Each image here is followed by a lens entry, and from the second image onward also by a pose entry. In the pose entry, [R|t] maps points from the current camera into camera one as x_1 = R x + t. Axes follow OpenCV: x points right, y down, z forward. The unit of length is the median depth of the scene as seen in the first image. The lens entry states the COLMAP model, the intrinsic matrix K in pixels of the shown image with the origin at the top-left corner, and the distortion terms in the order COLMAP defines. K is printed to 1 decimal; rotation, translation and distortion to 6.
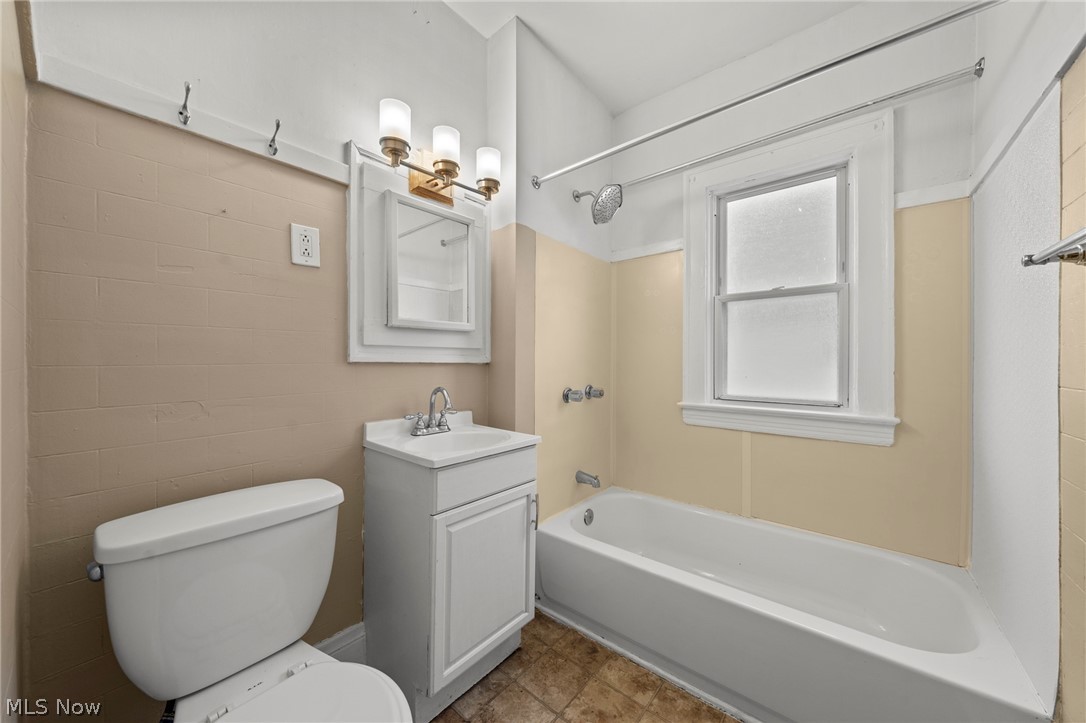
lens RADIAL K [[381.4, 0, 543.5], [0, 381.4, 359.2], [0, 0, 1]] dist [-0.000015, -0.000003]
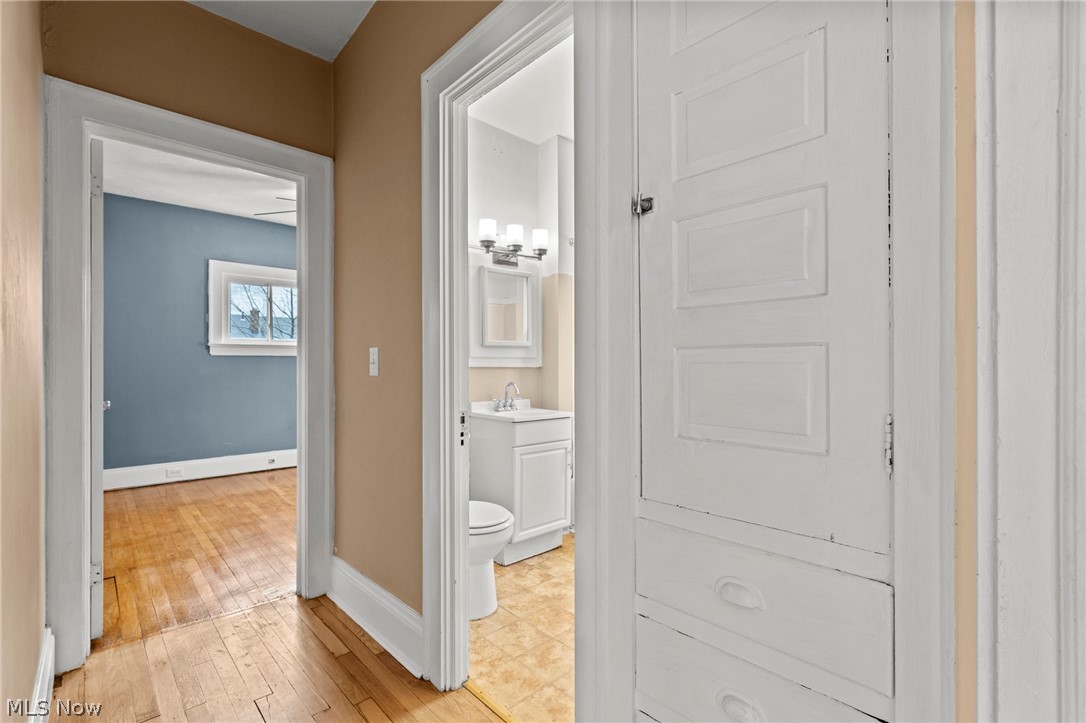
lens RADIAL K [[489.5, 0, 543.2], [0, 489.5, 363.7], [0, 0, 1]] dist [0.000537, 0.000045]
pose [[0.992043, -0.006351, -0.125741, 0.122929], [0.006419, 0.999979, 0.000134, -0.004361], [0.125737, -0.000940, 0.992063, -1.037848]]
